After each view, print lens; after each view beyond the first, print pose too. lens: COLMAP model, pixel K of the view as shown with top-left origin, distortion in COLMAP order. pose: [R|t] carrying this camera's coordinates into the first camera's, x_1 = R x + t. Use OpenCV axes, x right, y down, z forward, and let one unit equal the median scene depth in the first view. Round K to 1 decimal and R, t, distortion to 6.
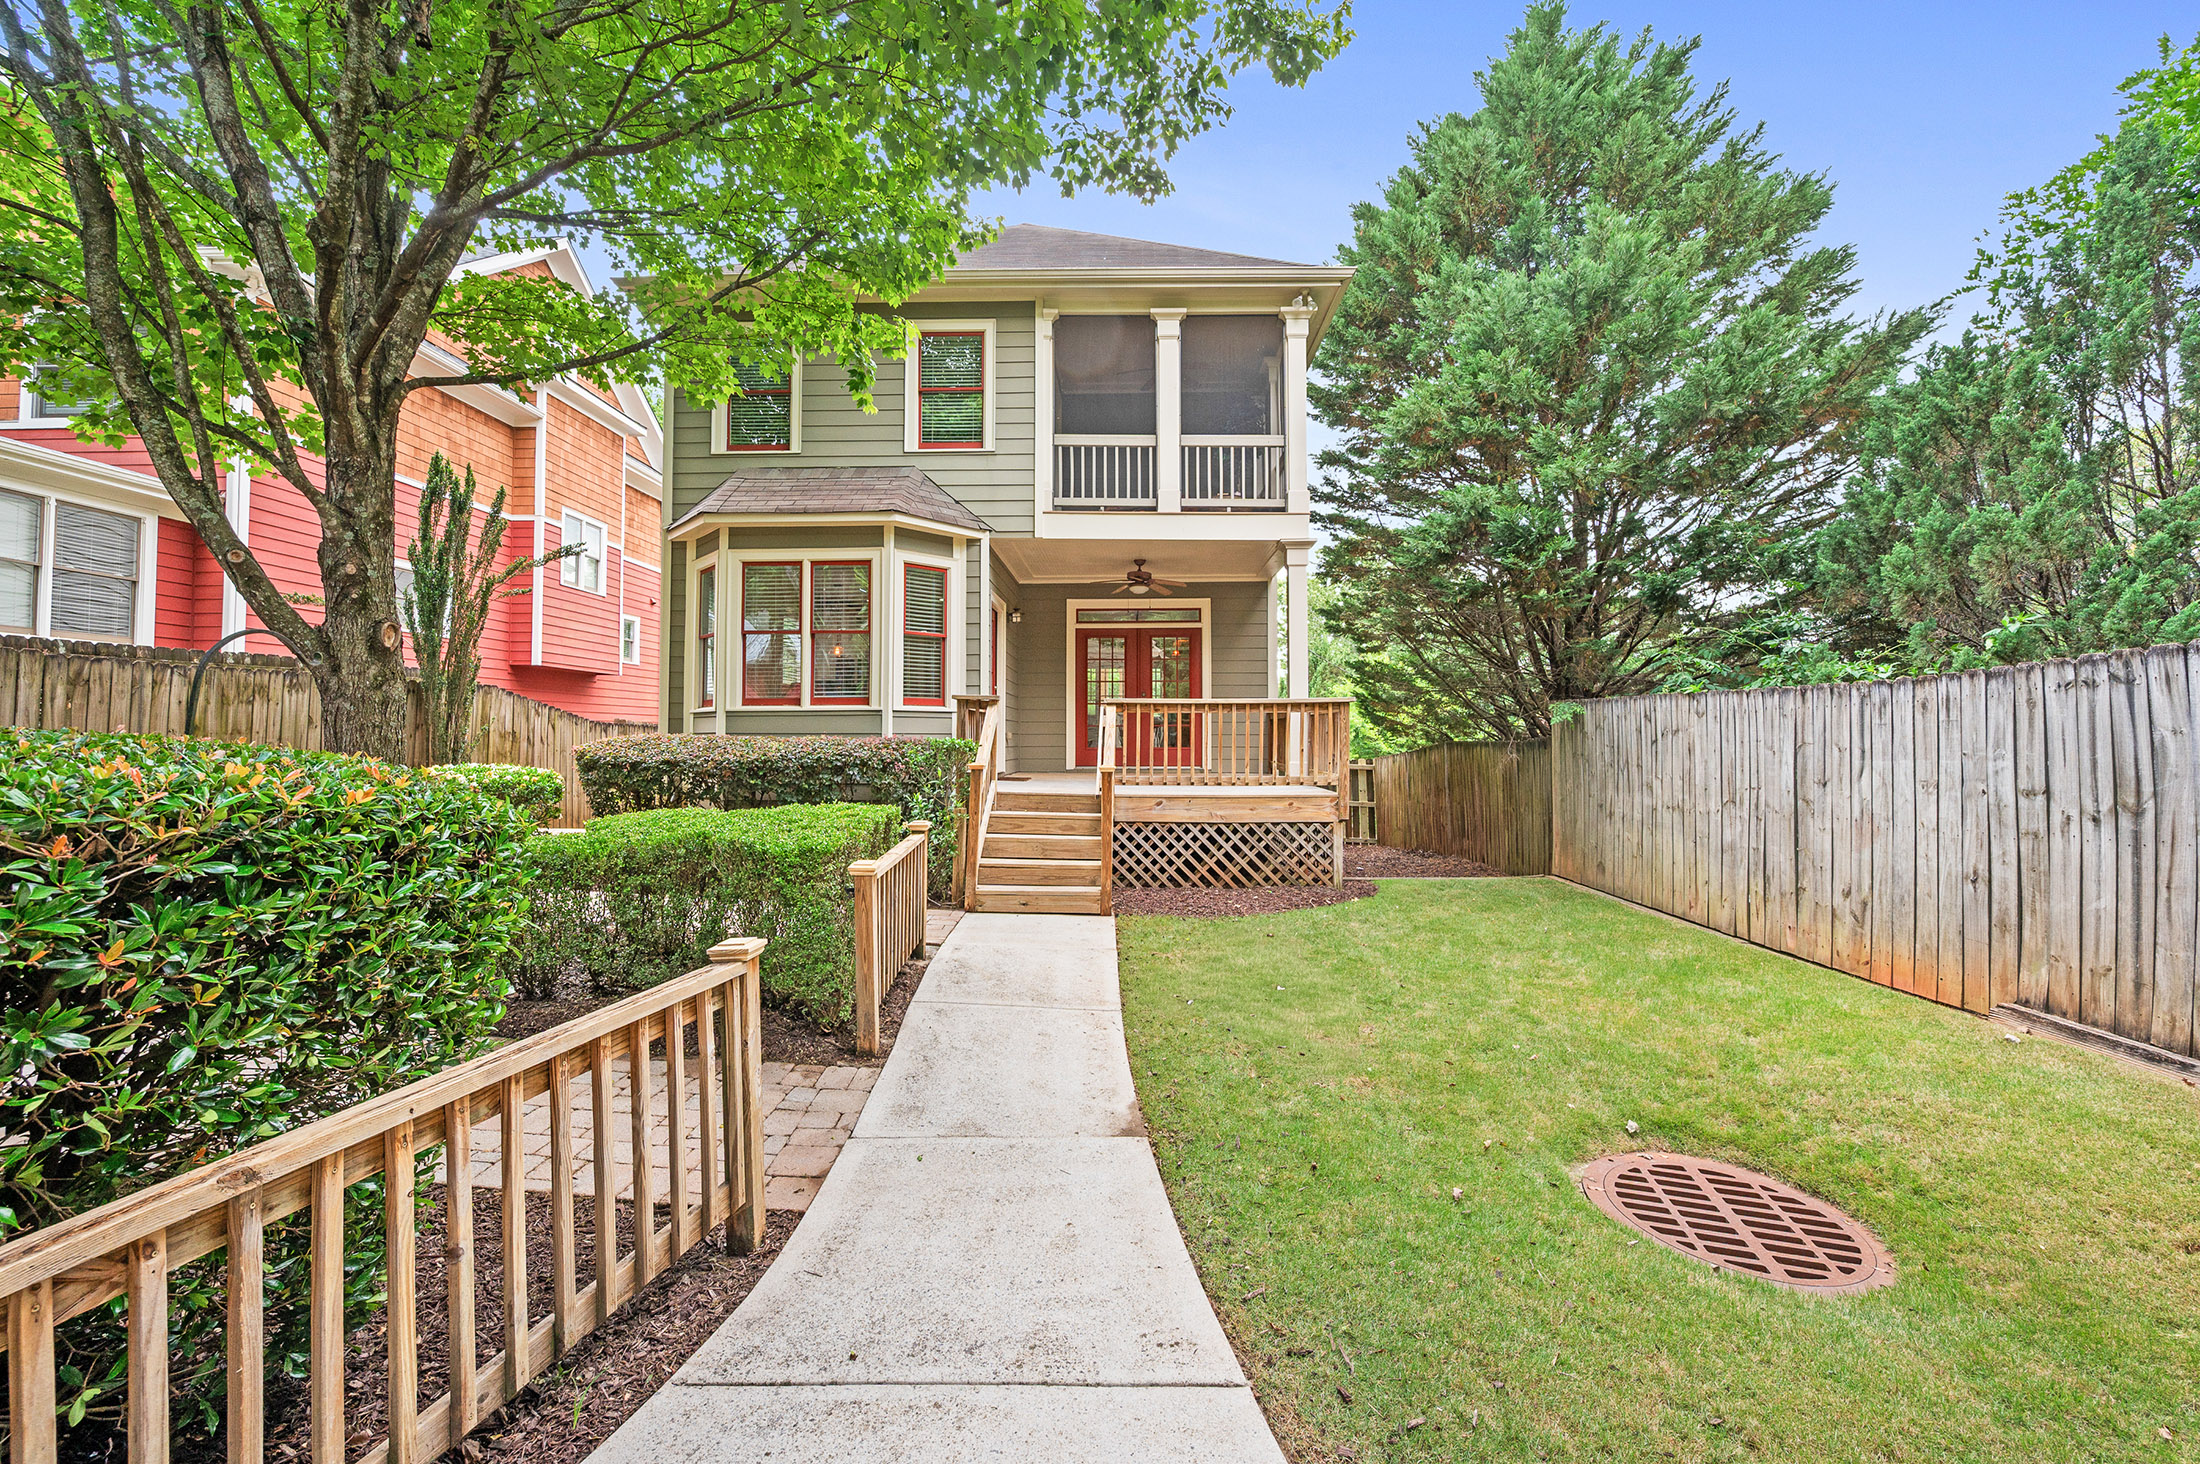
lens RADIAL K [[849.1, 0, 1100.4], [0, 849.1, 718.9], [0, 0, 1]] dist [0.000732, 0.000049]
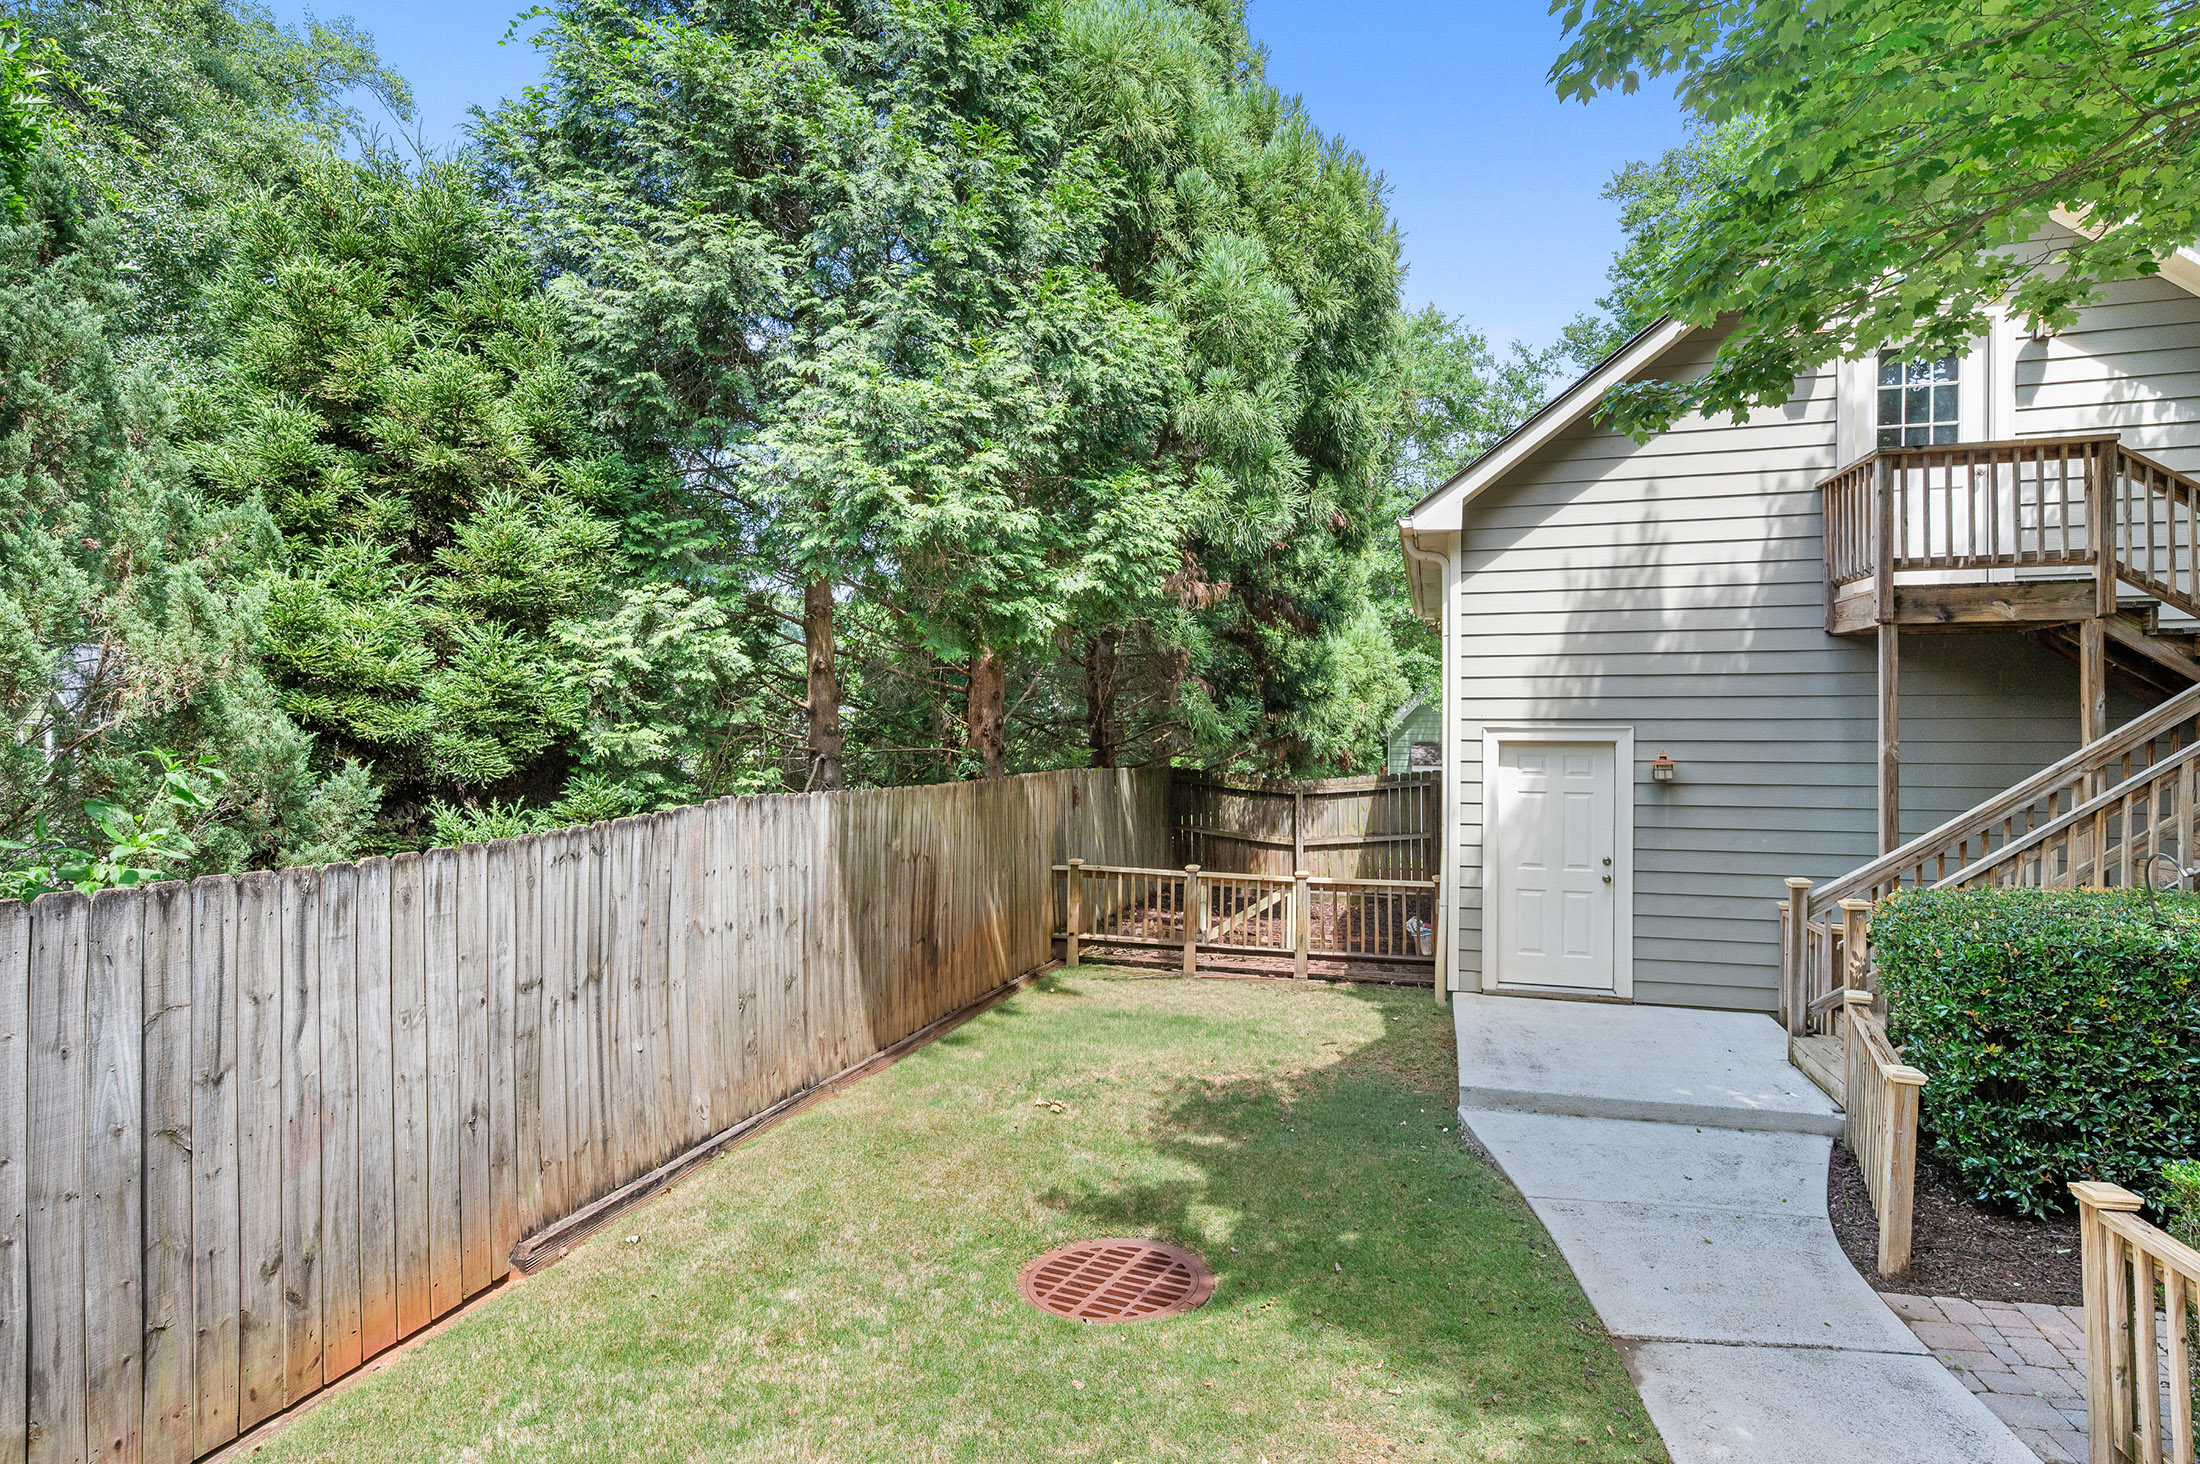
lens RADIAL K [[1117.2, 0, 1108.7], [0, 1117.2, 745.4], [0, 0, 1]] dist [-0.001163, 0.000124]
pose [[-0.970042, -0.006414, 0.242854, 0.191372], [-0.009403, 0.999894, -0.011151, -0.113403], [-0.242757, -0.013101, -0.969999, 1.483081]]
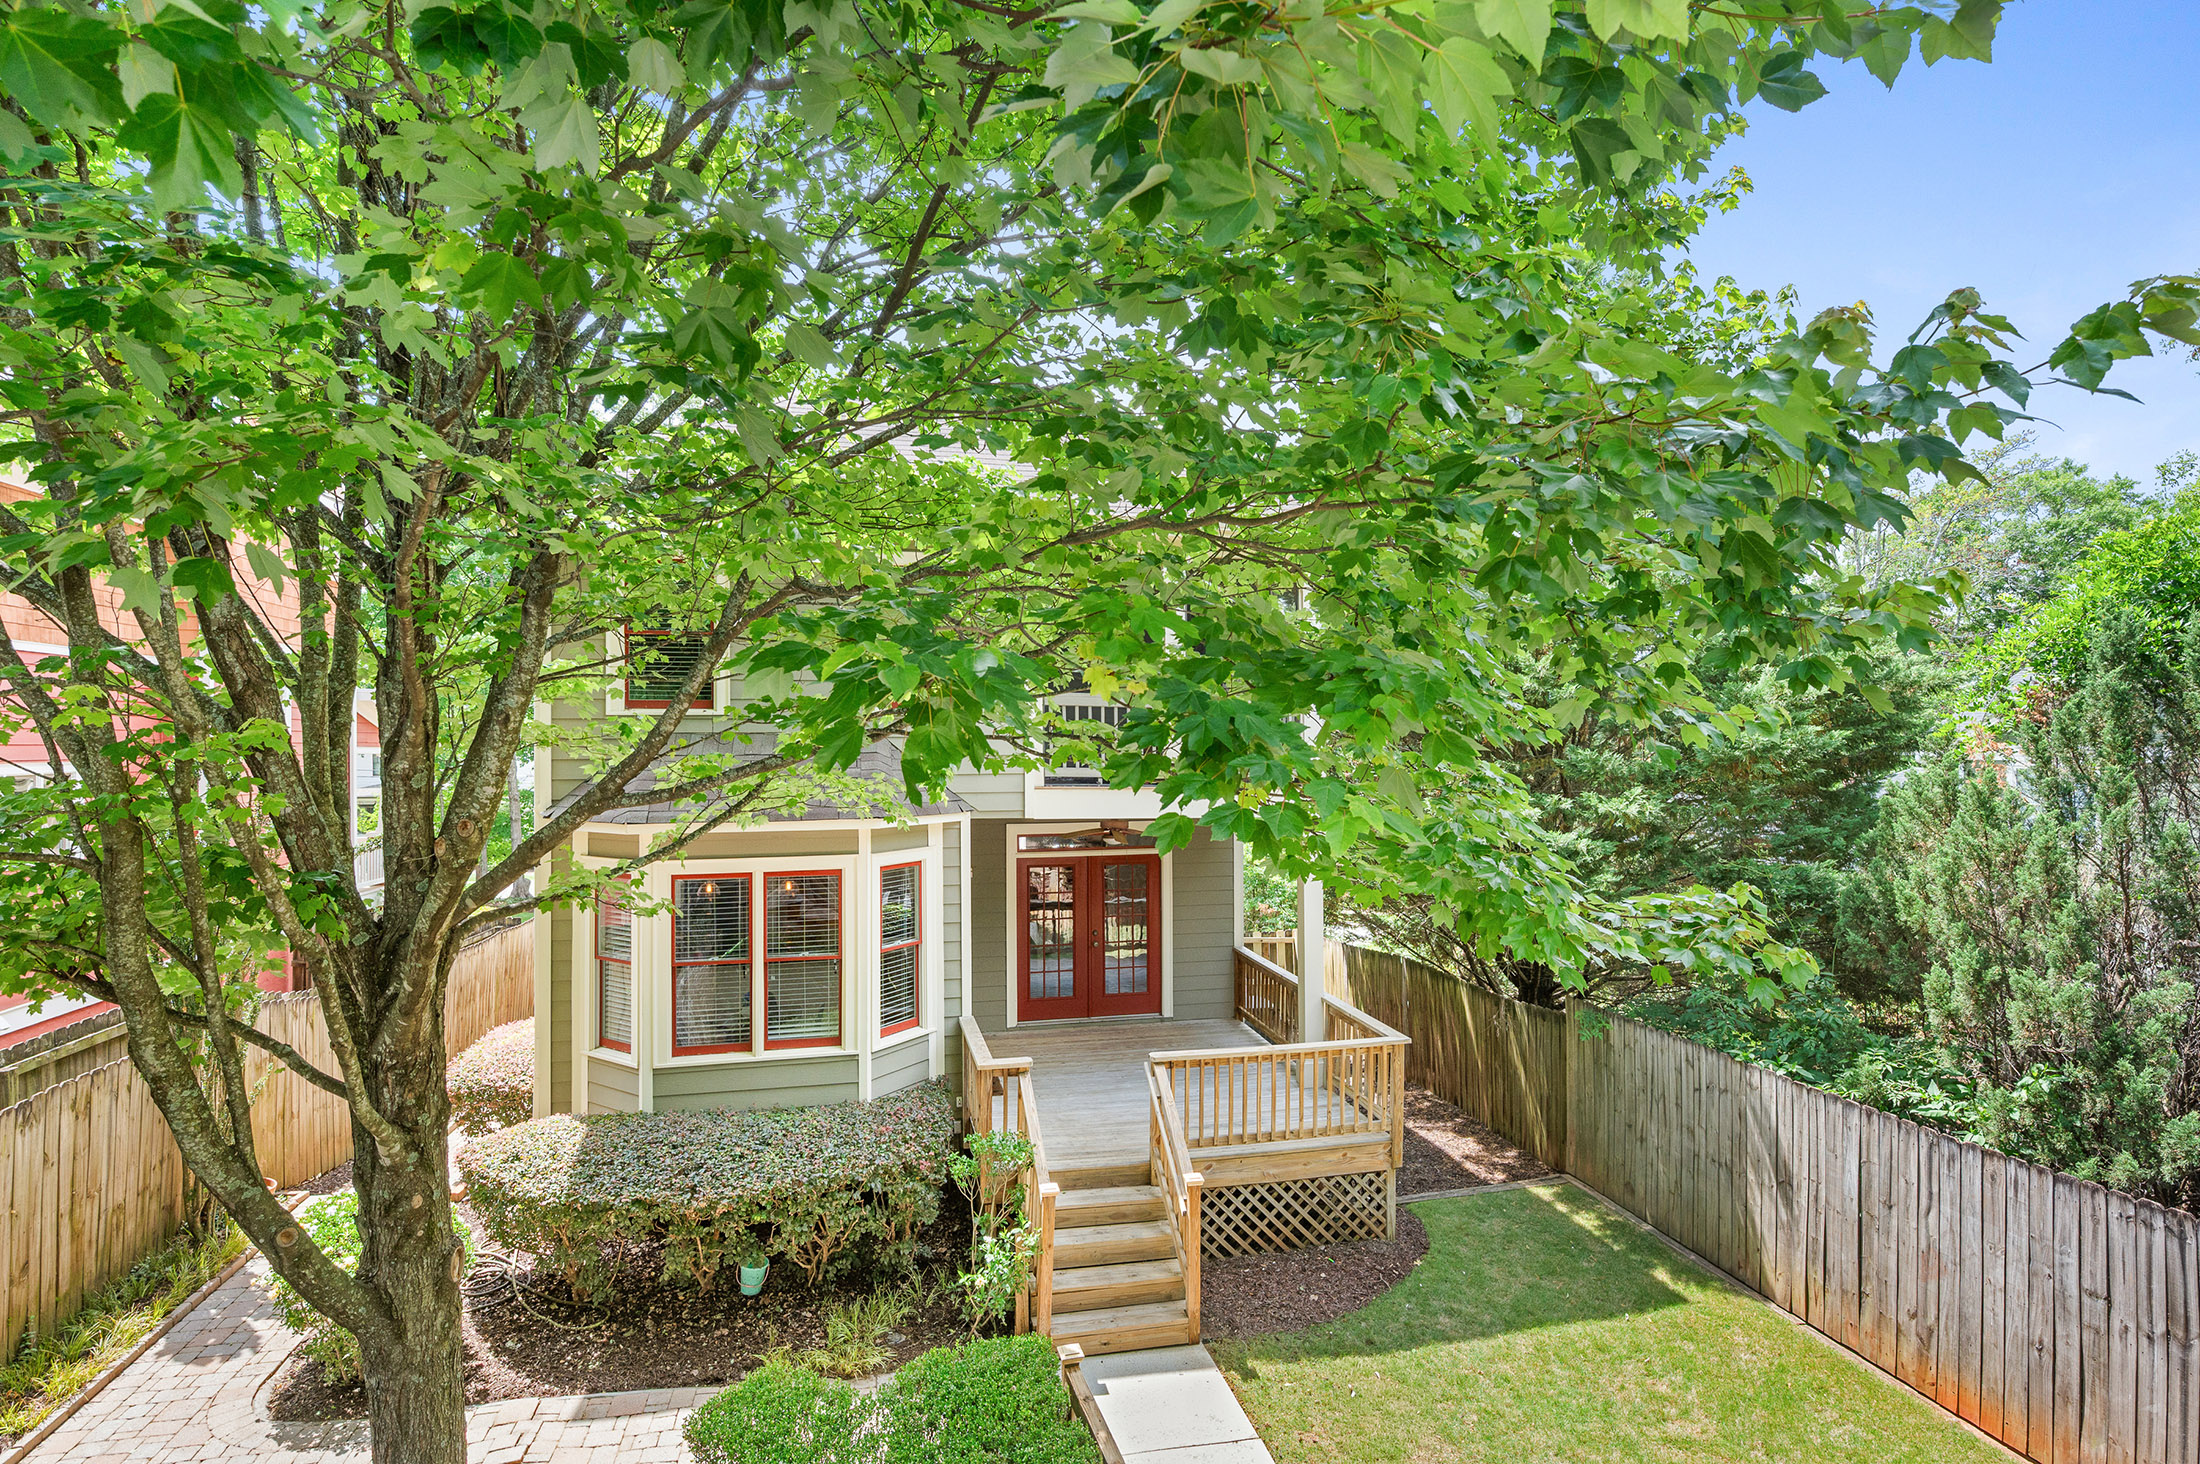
lens RADIAL K [[1050.2, 0, 1093.5], [0, 1050.2, 745.9], [0, 0, 1]] dist [-0.000146, -0.000073]
pose [[0.971009, -0.005759, 0.238972, -0.452329], [0.000915, 0.999792, 0.020377, -0.534426], [-0.239039, -0.019567, 0.970813, -0.051538]]
